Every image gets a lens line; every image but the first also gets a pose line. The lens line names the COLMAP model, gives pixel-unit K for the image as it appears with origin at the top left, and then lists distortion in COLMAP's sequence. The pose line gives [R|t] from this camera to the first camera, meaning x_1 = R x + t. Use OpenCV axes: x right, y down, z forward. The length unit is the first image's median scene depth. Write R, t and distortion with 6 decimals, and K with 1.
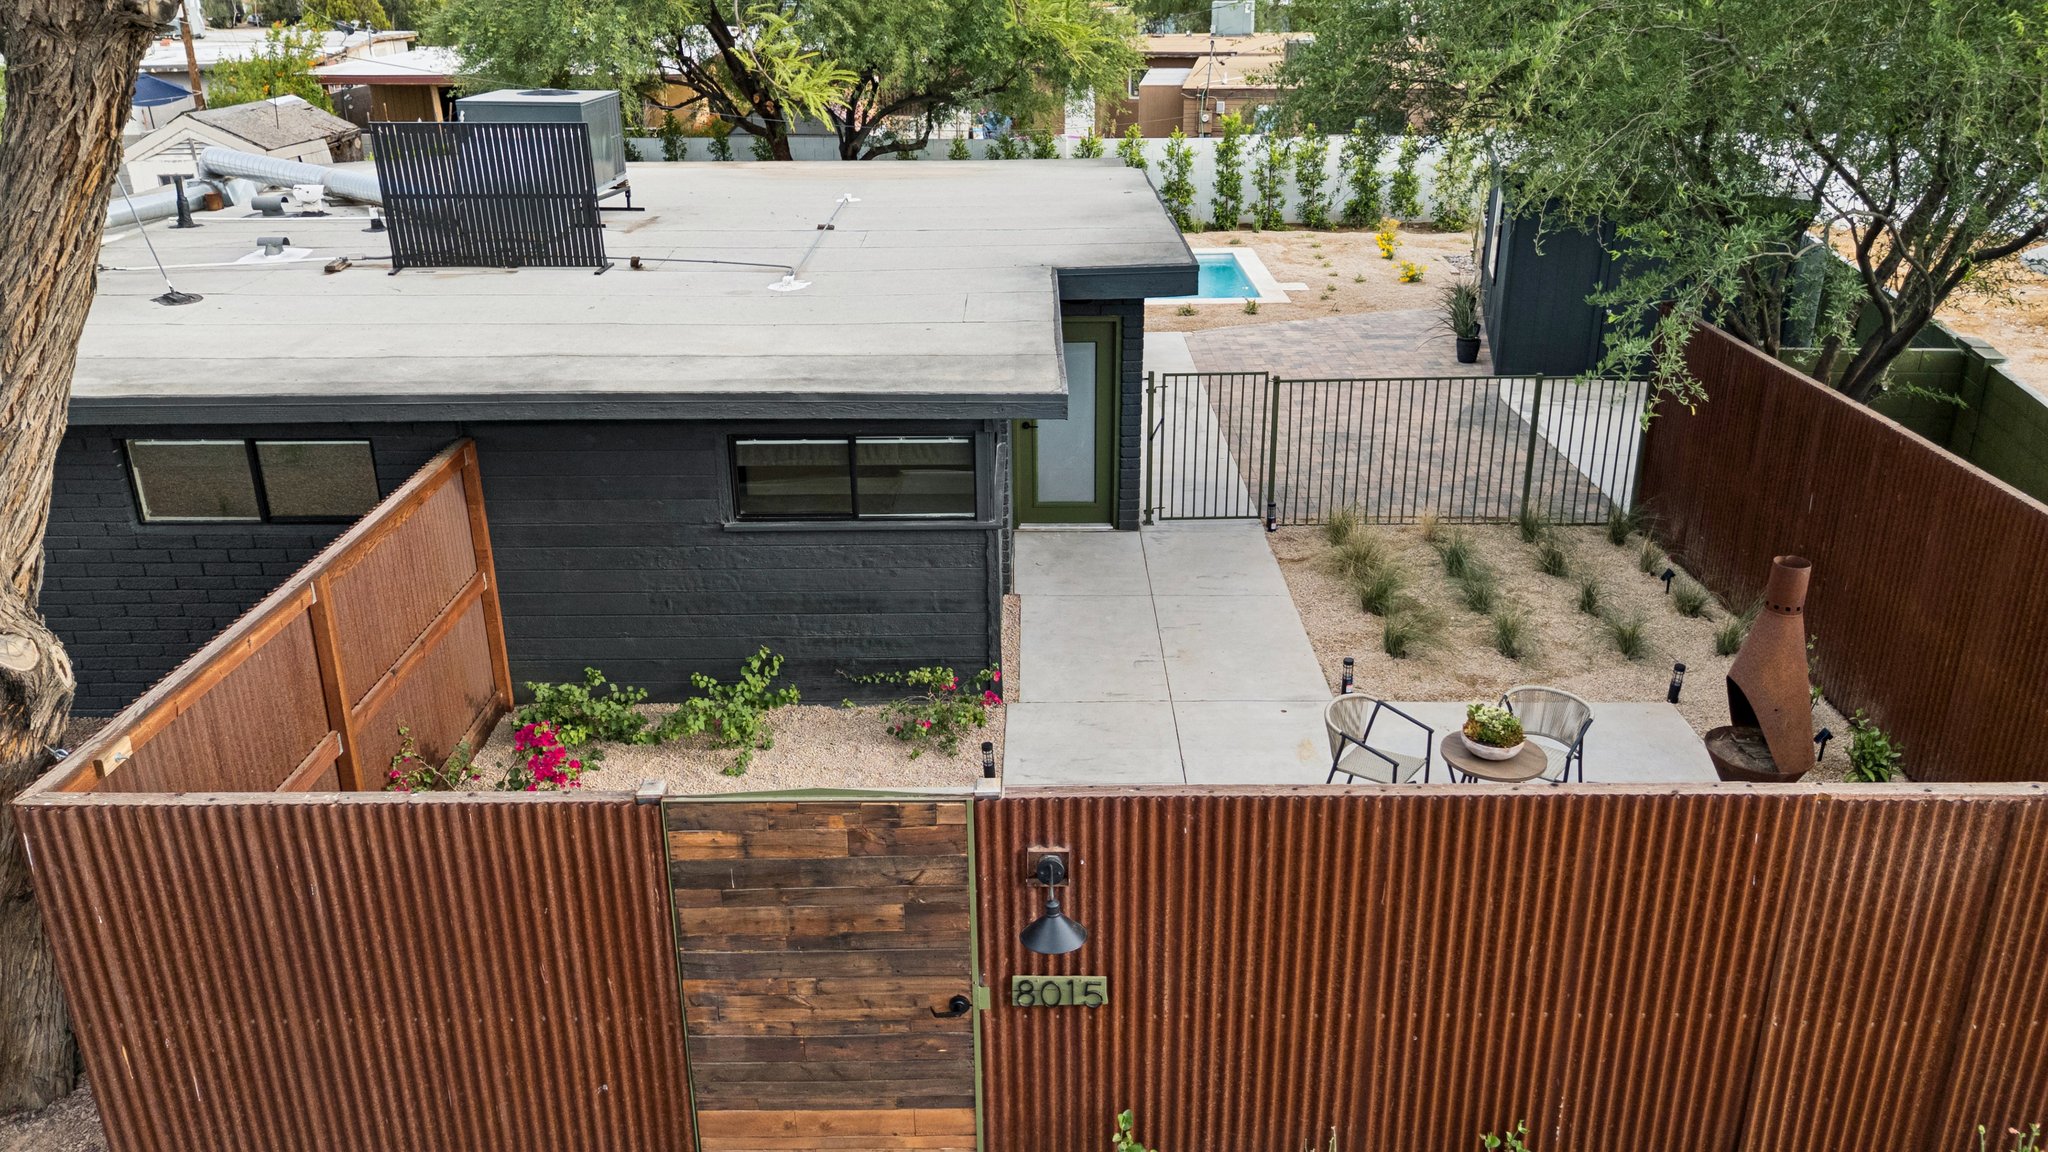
lens RADIAL K [[1531.7, 0, 1030.3], [0, 1531.7, 576.8], [0, 0, 1]] dist [0.050780, -0.031452]
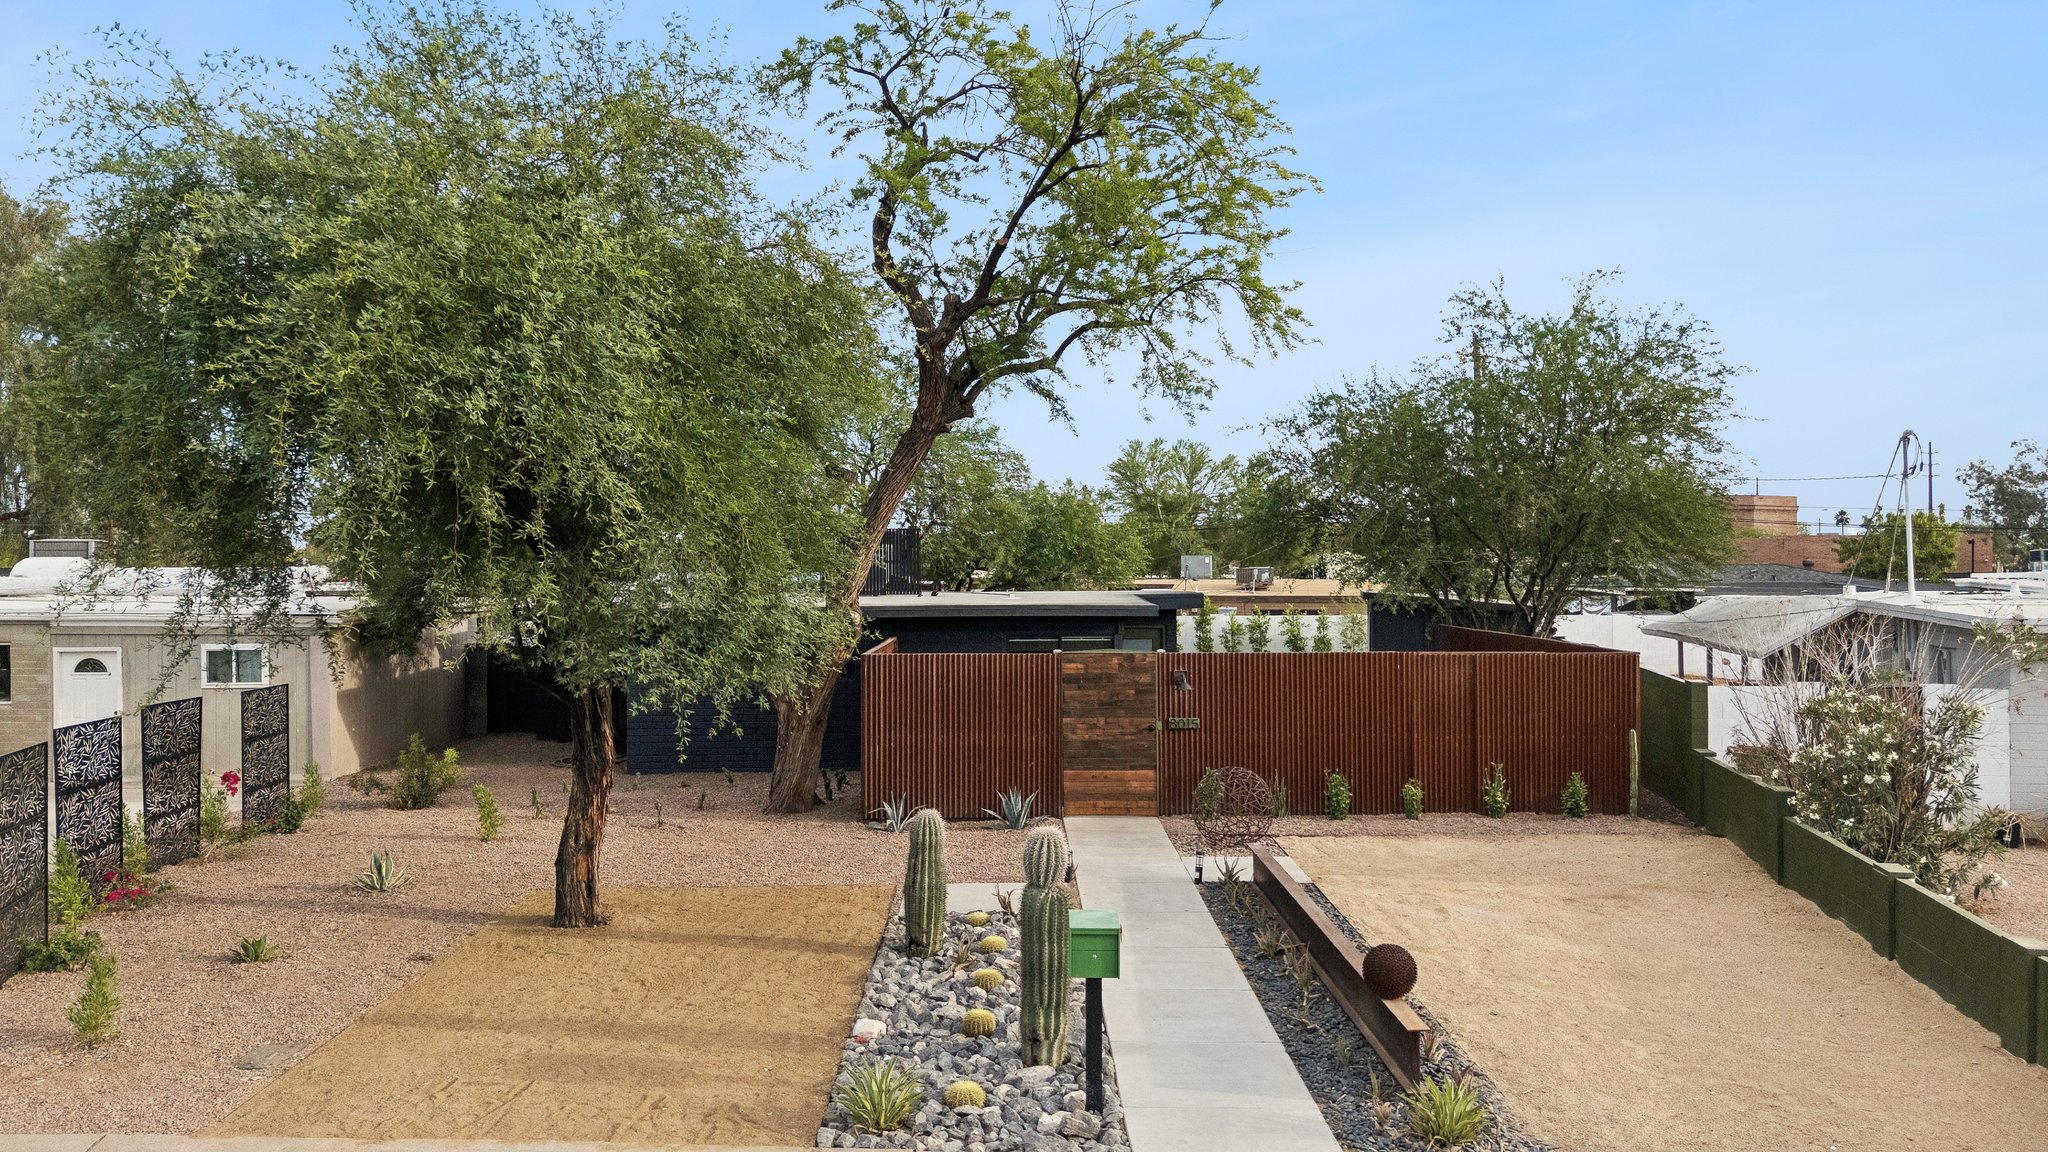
lens RADIAL K [[1531.7, 0, 1030.3], [0, 1531.7, 576.8], [0, 0, 1]] dist [0.050780, -0.031452]
pose [[0.999748, 0.003255, 0.022226, -0.165404], [0.005204, 0.928977, -0.370101, 0.522284], [-0.021852, 0.370123, 0.928726, -0.903915]]
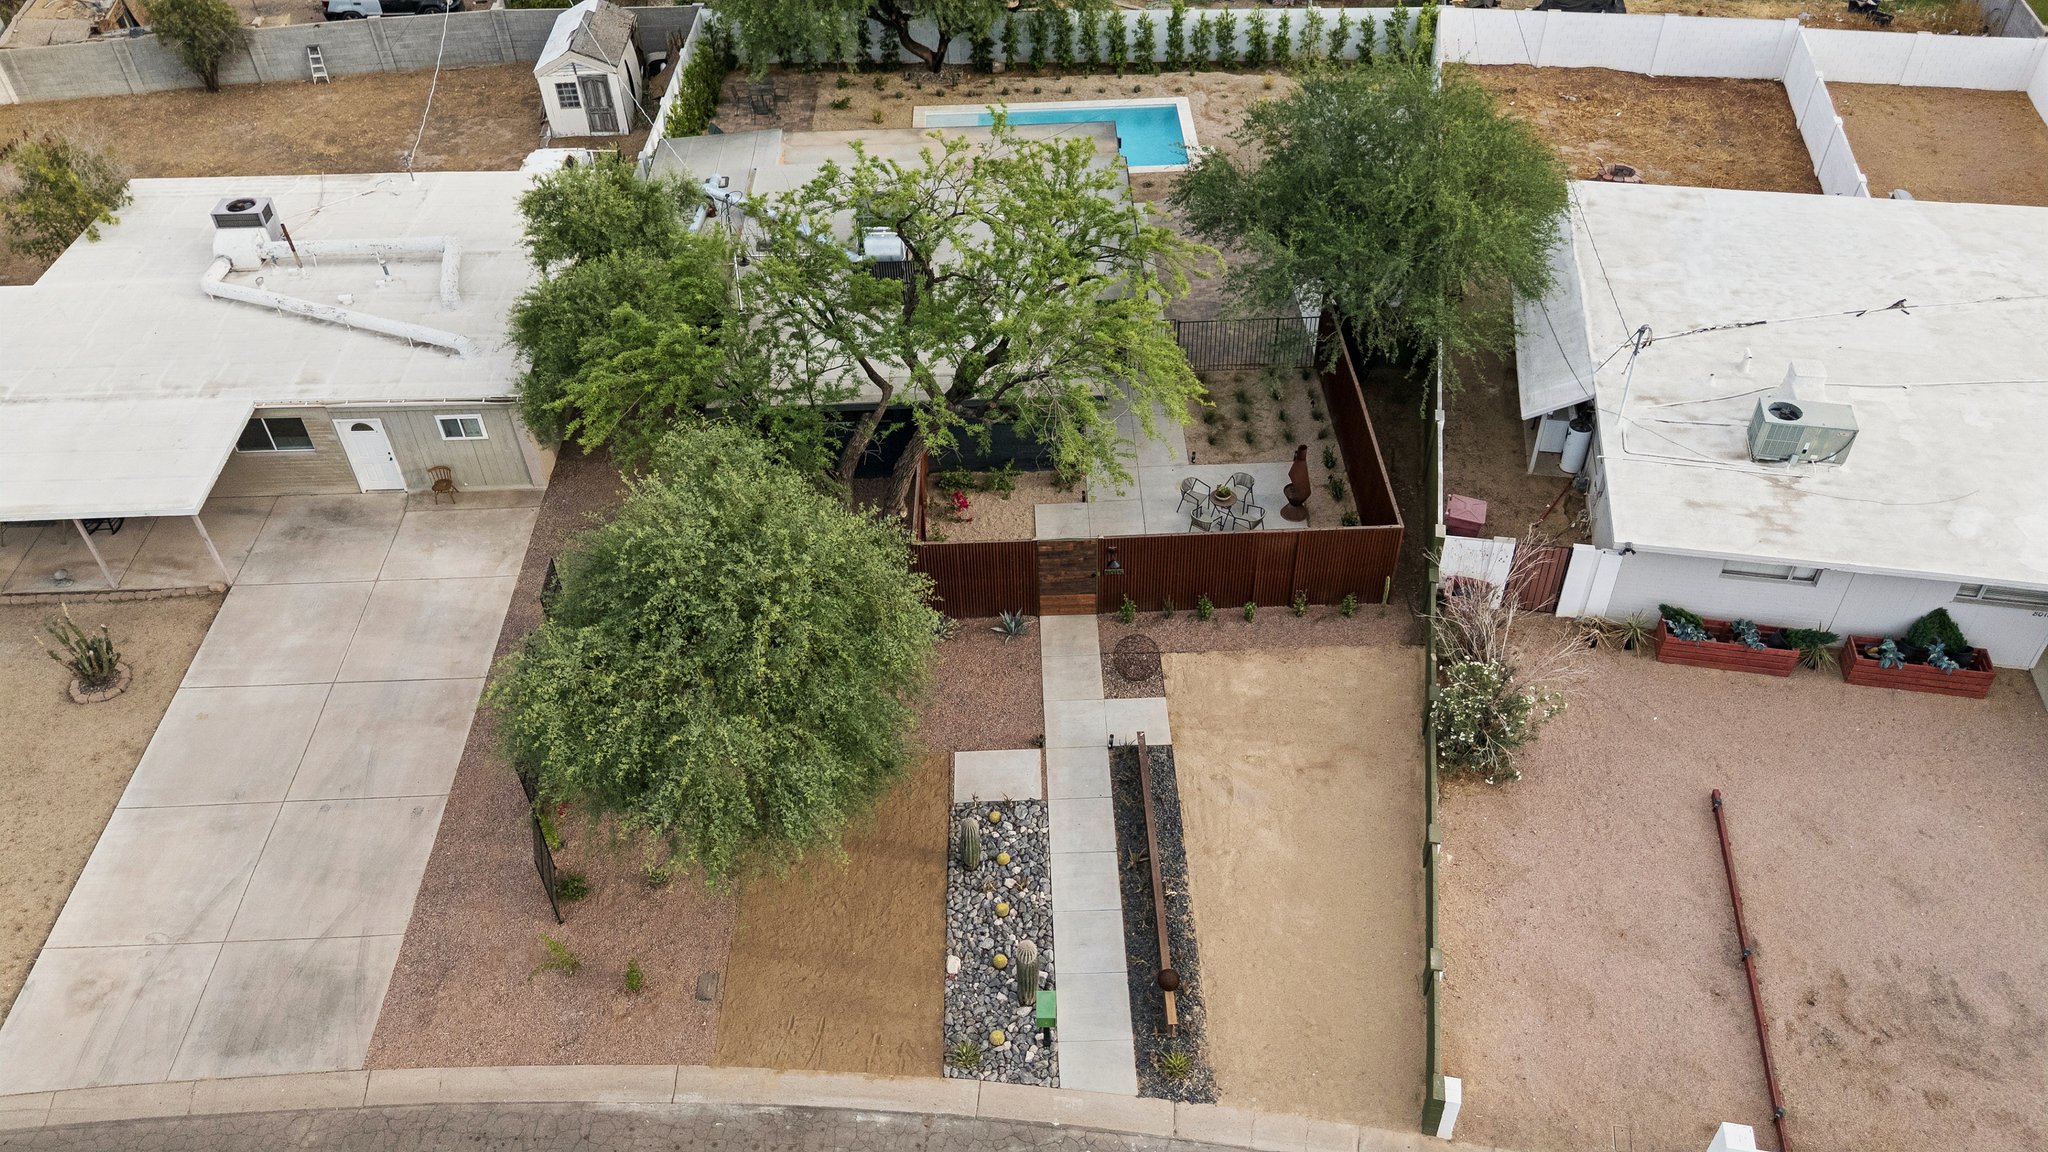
lens RADIAL K [[1566.3, 0, 1029.8], [0, 1566.3, 562.8], [0, 0, 1]] dist [0.076235, -0.037822]
pose [[0.999420, -0.032081, 0.011460, -0.143216], [0.026421, 0.942301, 0.333723, -0.672430], [-0.021505, -0.333227, 0.942601, -1.736342]]
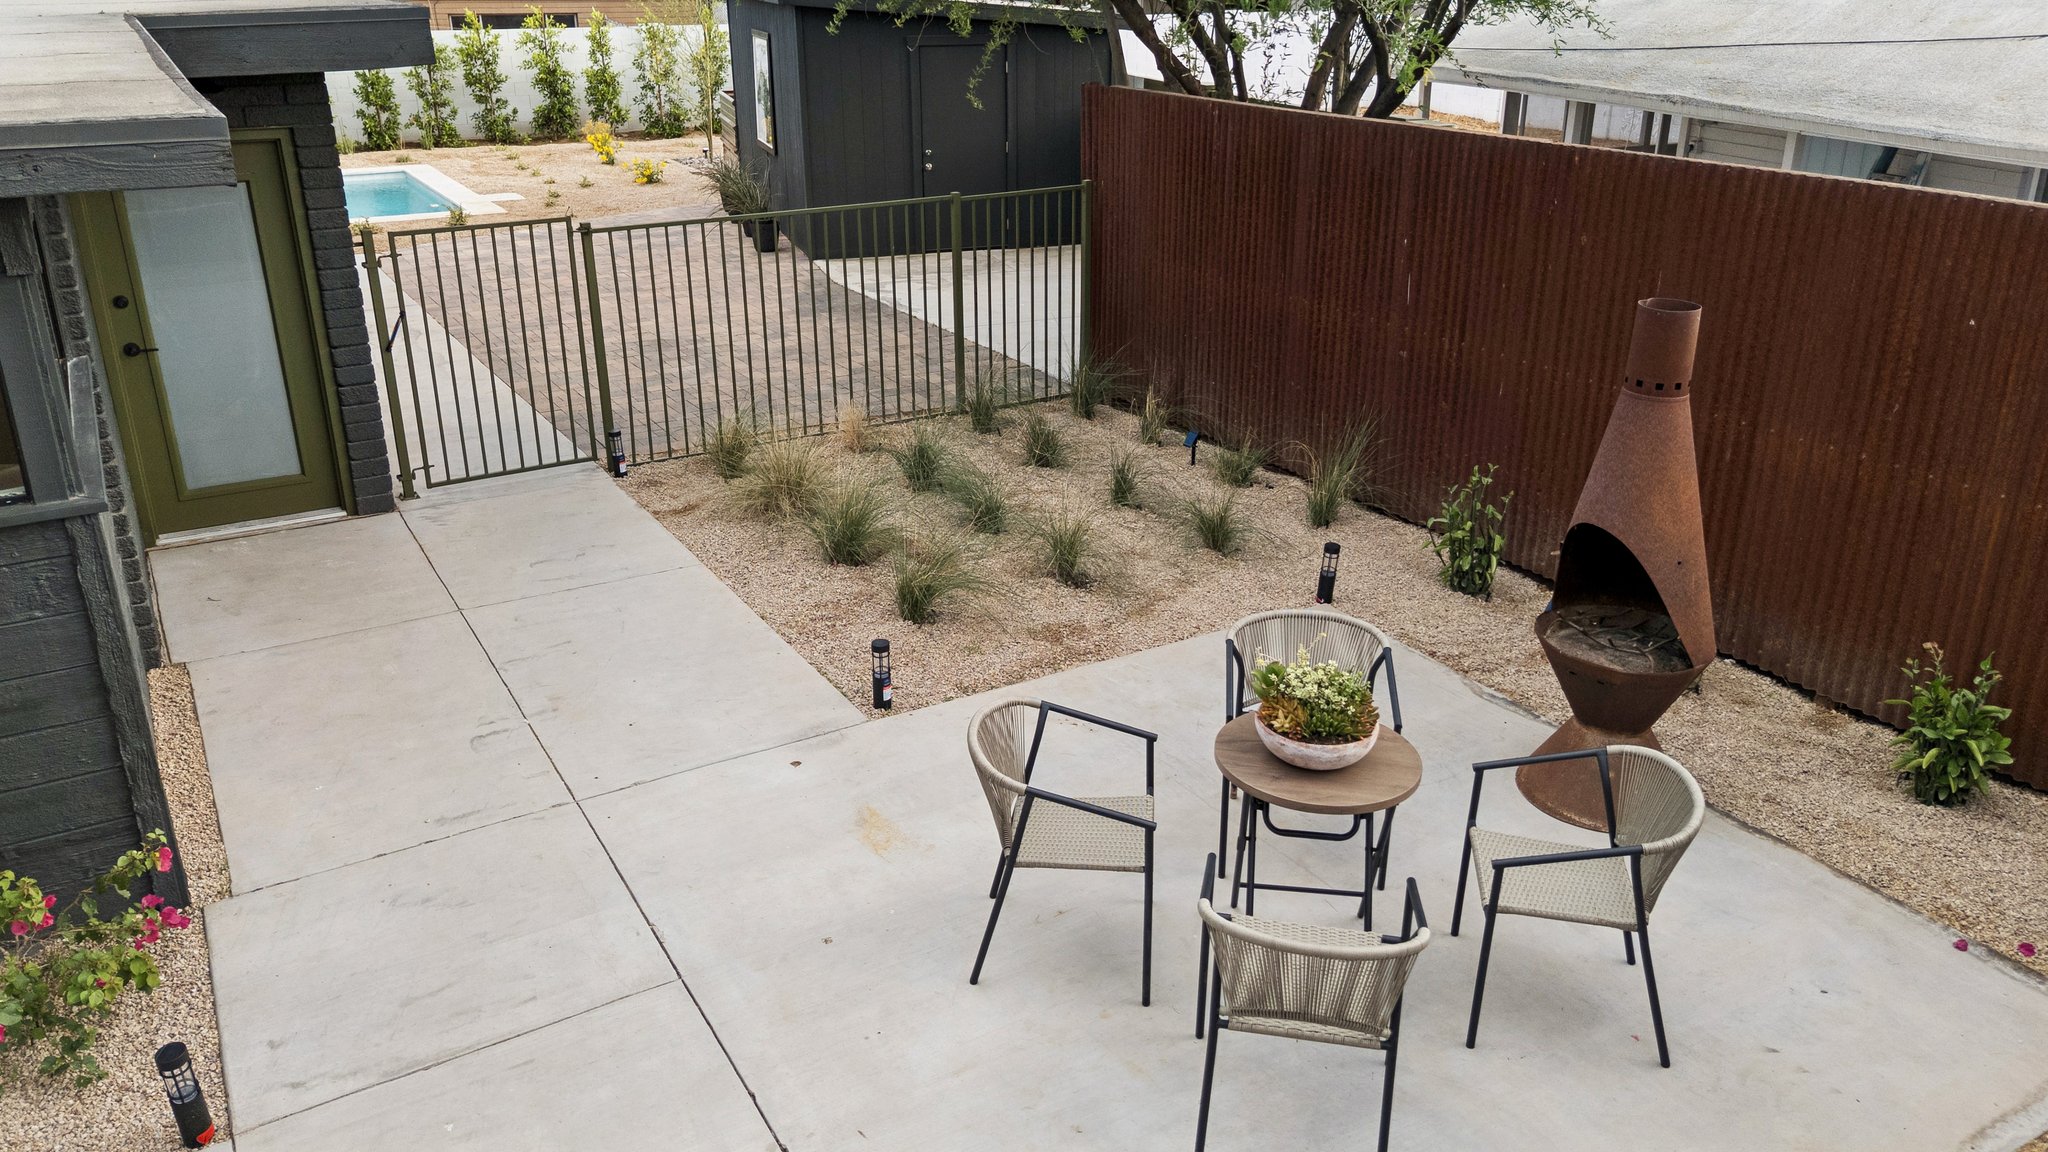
lens RADIAL K [[1544.4, 0, 1017.5], [0, 1544.4, 524.5], [0, 0, 1]] dist [0.052984, -0.033108]
pose [[0.862702, -0.176669, 0.473850, -0.005910], [0.190384, 0.981519, 0.019330, 0.008541], [-0.468508, 0.073537, 0.880394, 0.392866]]
